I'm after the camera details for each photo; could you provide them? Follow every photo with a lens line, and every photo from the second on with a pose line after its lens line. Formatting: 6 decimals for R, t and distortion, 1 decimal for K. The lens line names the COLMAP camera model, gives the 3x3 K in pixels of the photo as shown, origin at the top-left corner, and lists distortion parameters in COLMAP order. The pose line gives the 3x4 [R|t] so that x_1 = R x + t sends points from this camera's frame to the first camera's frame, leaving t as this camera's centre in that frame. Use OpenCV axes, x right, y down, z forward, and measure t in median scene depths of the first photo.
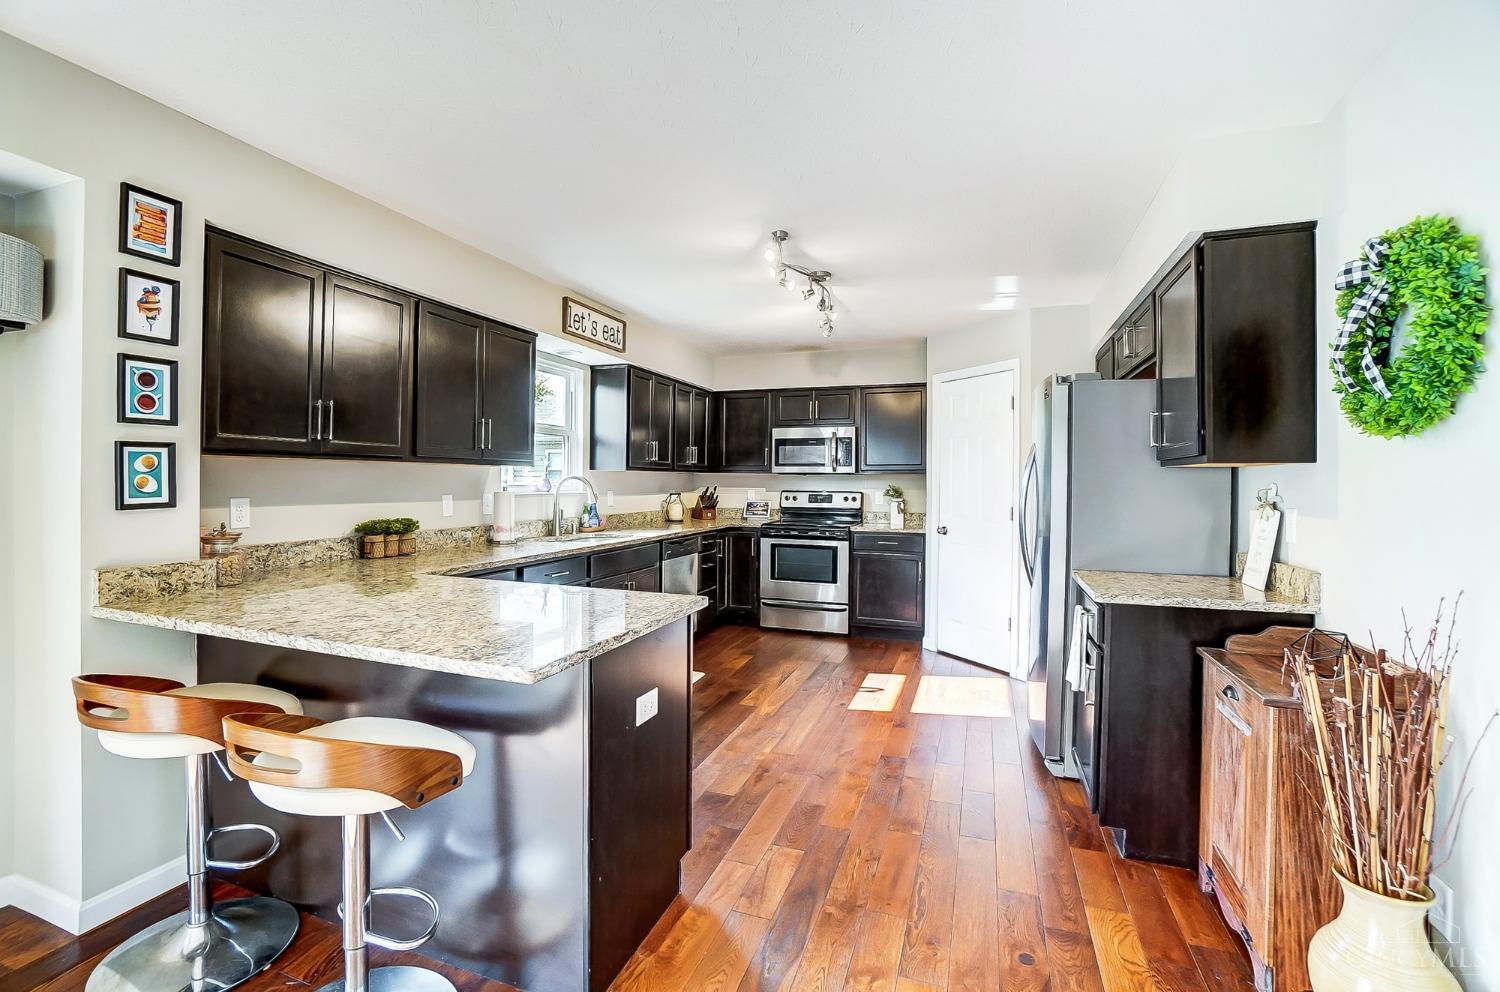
lens RADIAL K [[686.9, 0, 723.4], [0, 686.9, 481.8], [0, 0, 1]] dist [-0.025374, 0.000618]
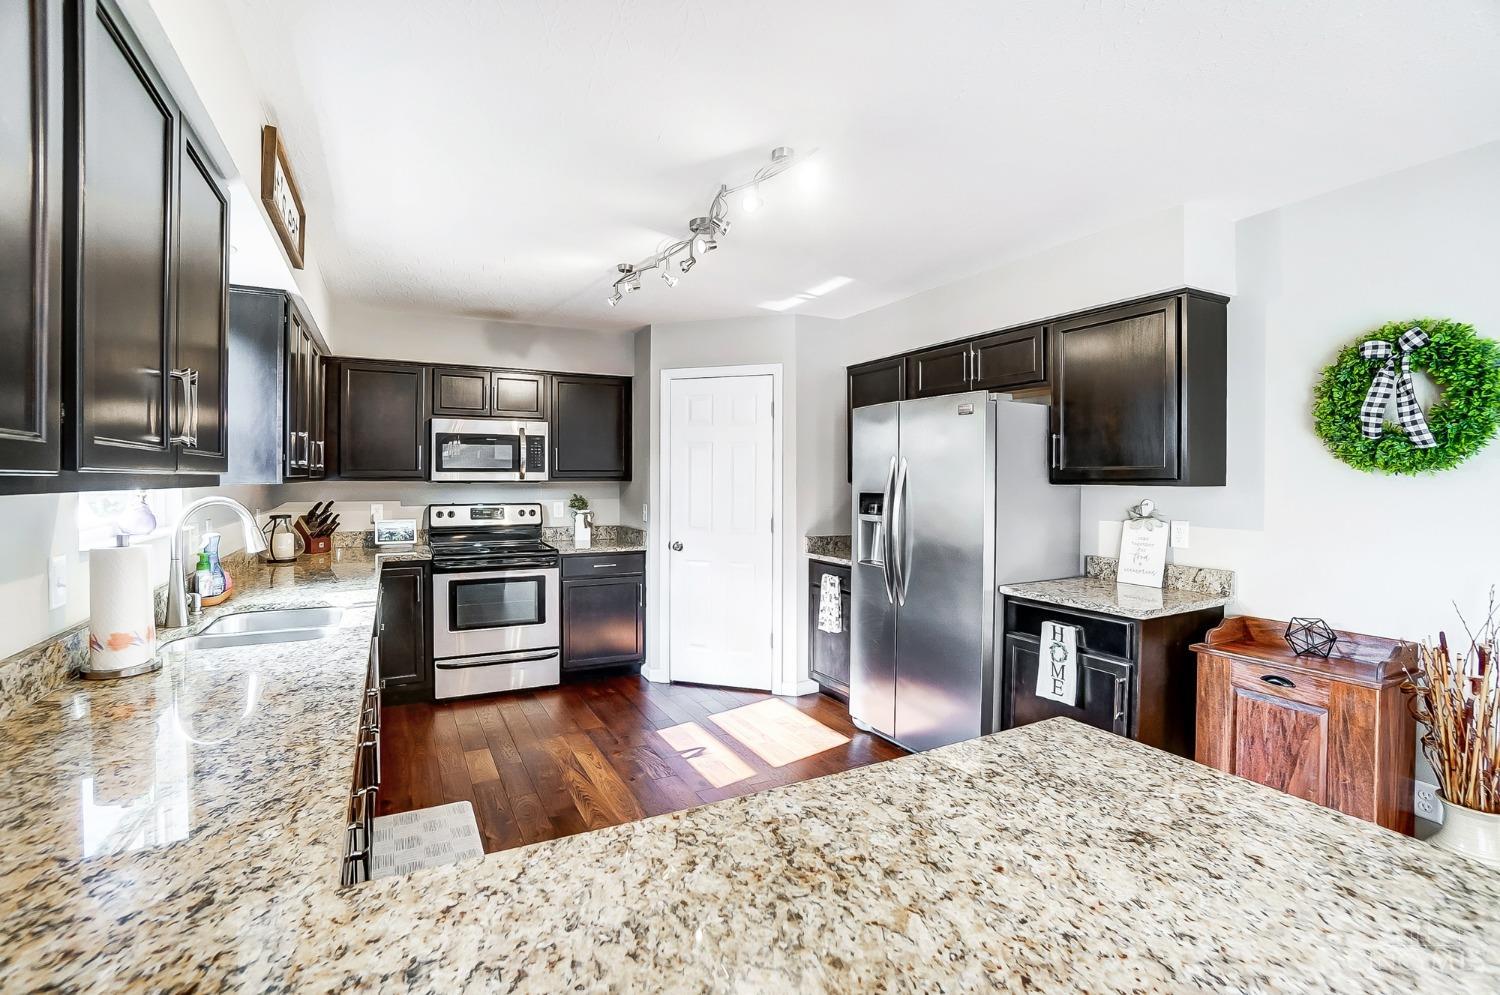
lens RADIAL K [[675.5, 0, 750.0], [0, 675.5, 497.5], [0, 0, 1]] dist [-0.068121, 0.030201]
pose [[0.652627, -0.026296, 0.757223, -0.333871], [0.002499, 0.999467, 0.032555, -0.024503], [-0.757676, -0.019354, 0.652344, 0.425619]]
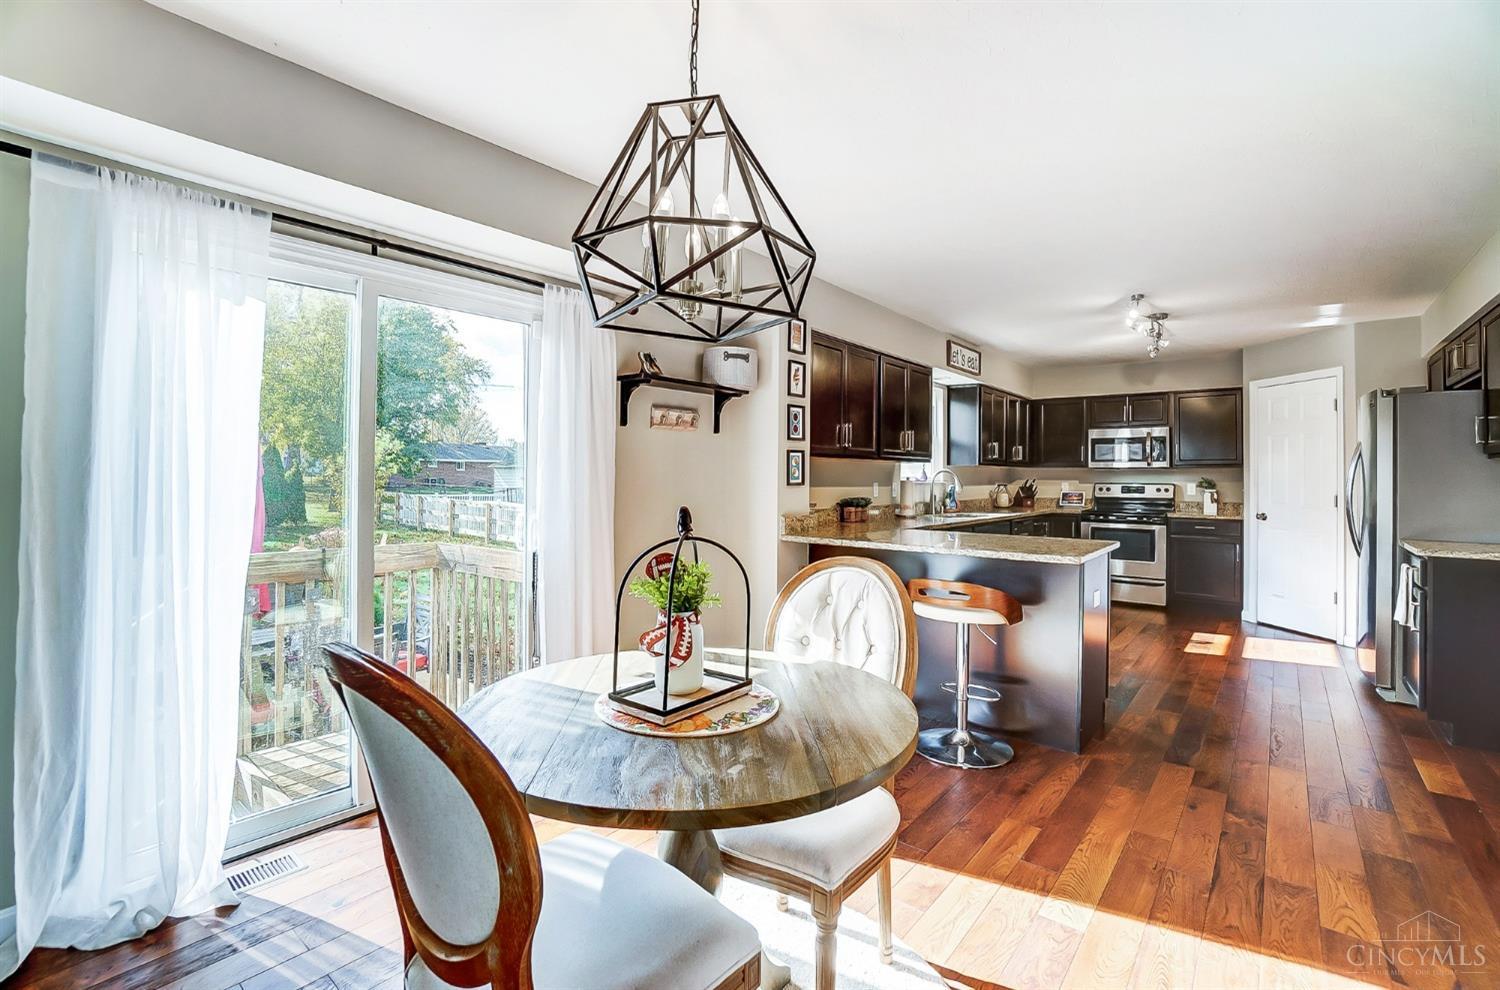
lens RADIAL K [[683.2, 0, 760.1], [0, 683.2, 469.6], [0, 0, 1]] dist [-0.015126, 0.014324]
pose [[0.957972, -0.004108, -0.286832, -0.189391], [-0.000098, 0.999893, -0.014648, 0.010956], [0.286861, 0.014061, 0.957869, -0.400642]]
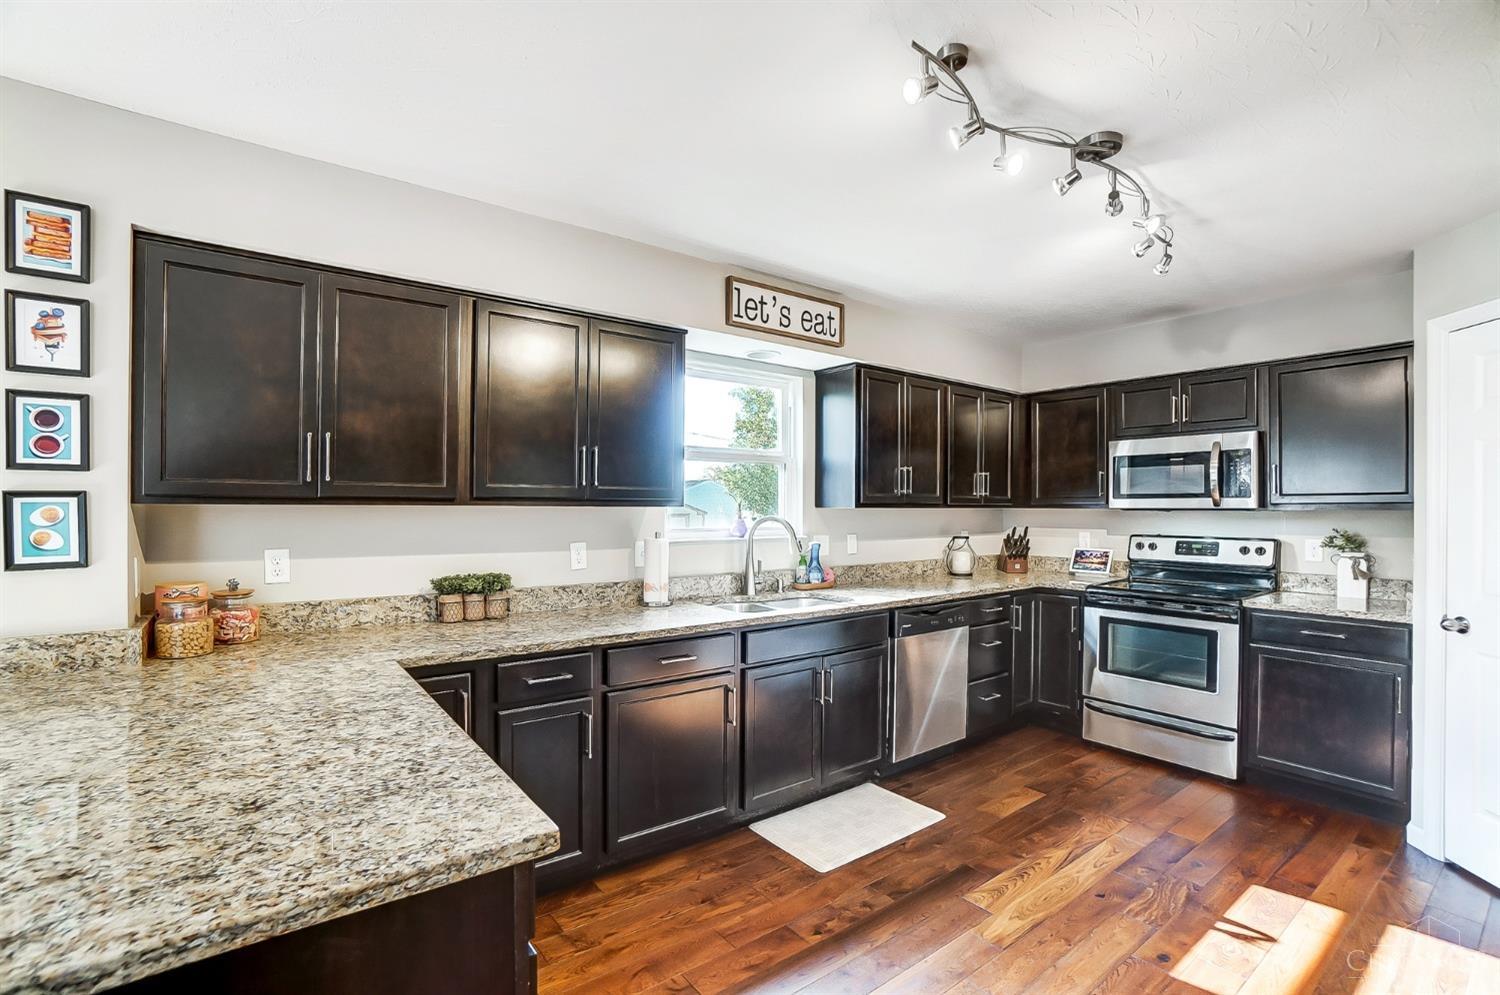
lens RADIAL K [[675.3, 0, 721.9], [0, 675.3, 507.9], [0, 0, 1]] dist [-0.070837, 0.028742]
pose [[0.840147, -0.003762, -0.542346, 0.145899], [0.001284, 0.999987, -0.004947, -0.015263], [0.542358, 0.003460, 0.840141, 0.363595]]
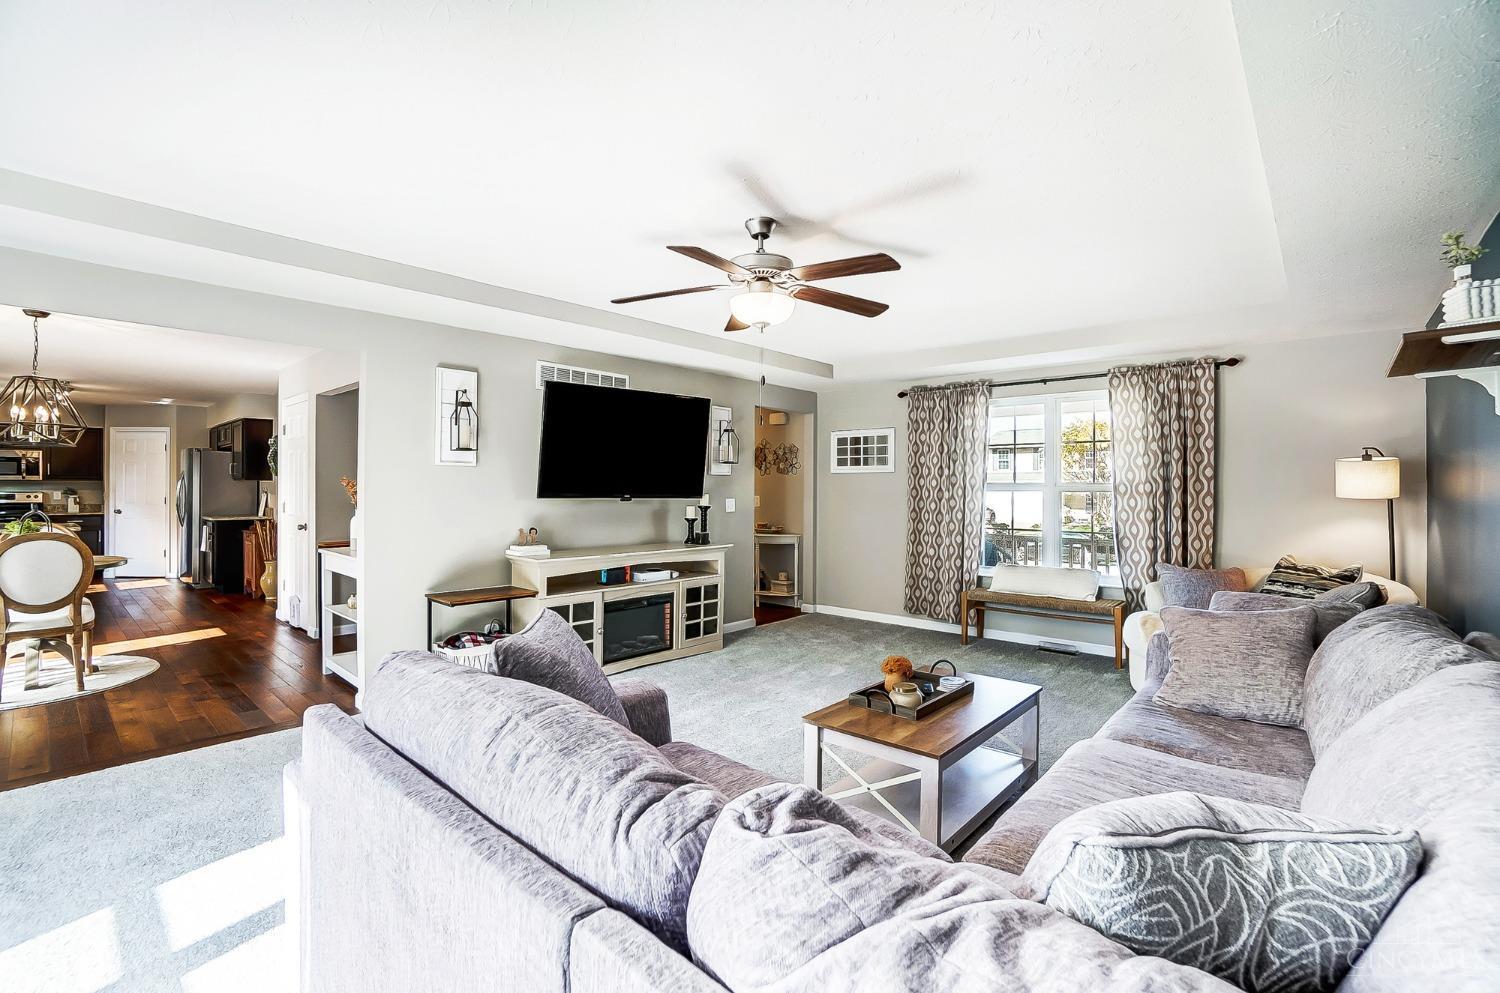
lens RADIAL K [[668.0, 0, 719.5], [0, 668.0, 488.4], [0, 0, 1]] dist [-0.001550, 0.000464]
pose [[0.401574, -0.010738, 0.915763, -0.815821], [0.002264, 0.999940, 0.010732, -0.008487], [-0.915824, -0.002237, 0.401574, -1.463220]]
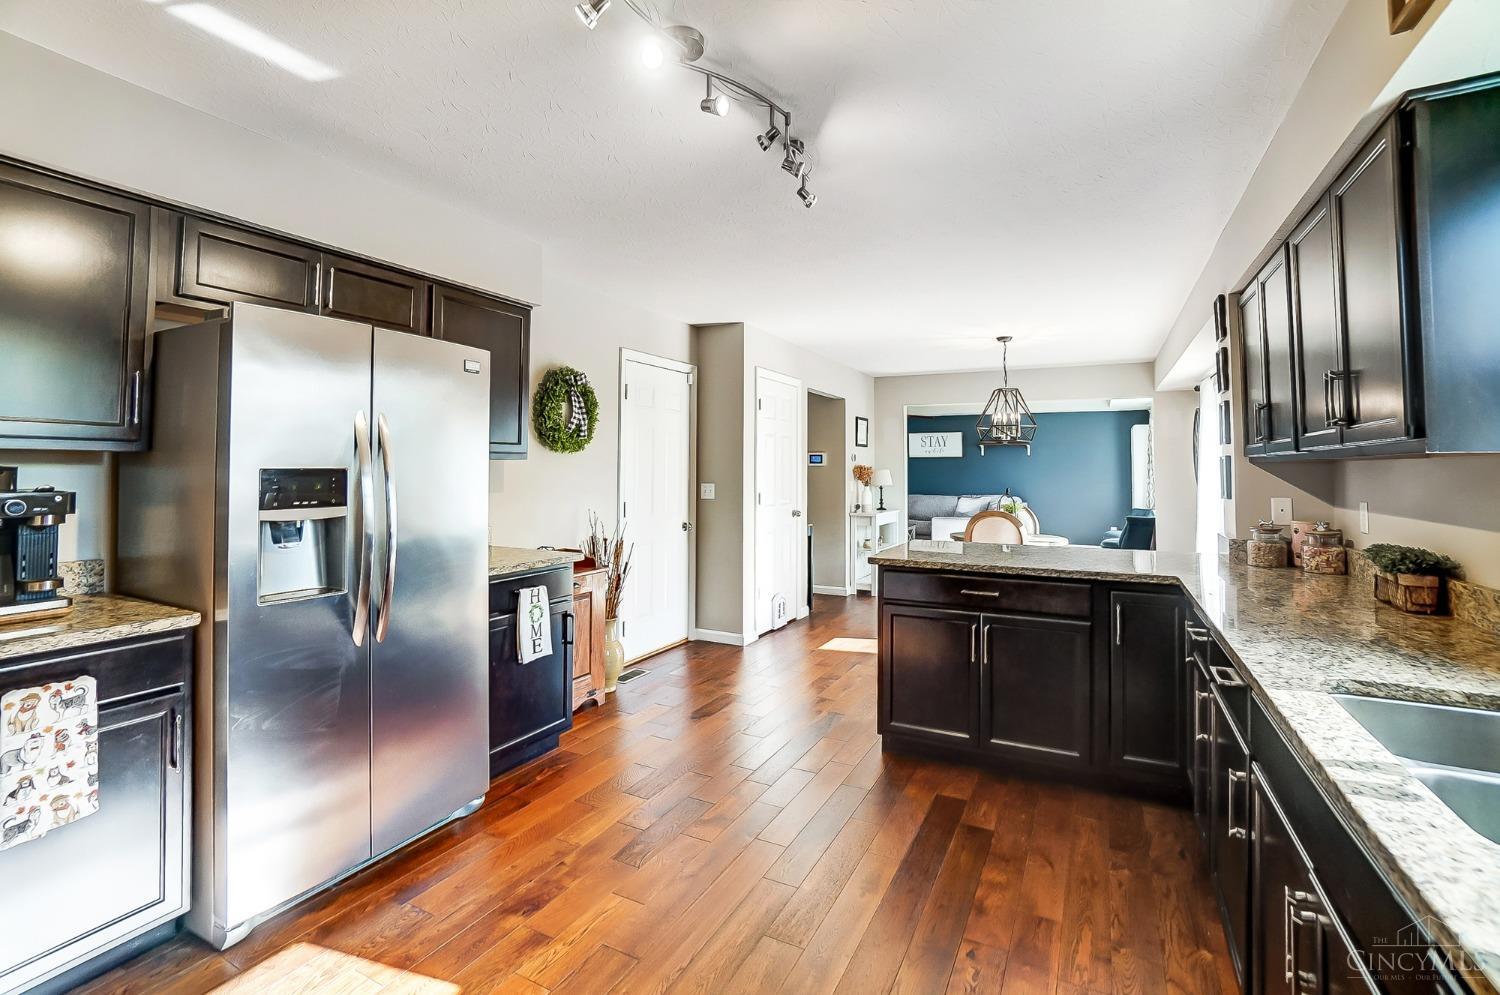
lens RADIAL K [[686.9, 0, 723.4], [0, 686.9, 483.3], [0, 0, 1]] dist [-0.025374, 0.000618]
pose [[-0.991275, -0.015056, 0.130947, 0.040406], [-0.012772, 0.999752, 0.018267, -0.005083], [-0.131190, 0.016436, -0.991221, 1.256912]]
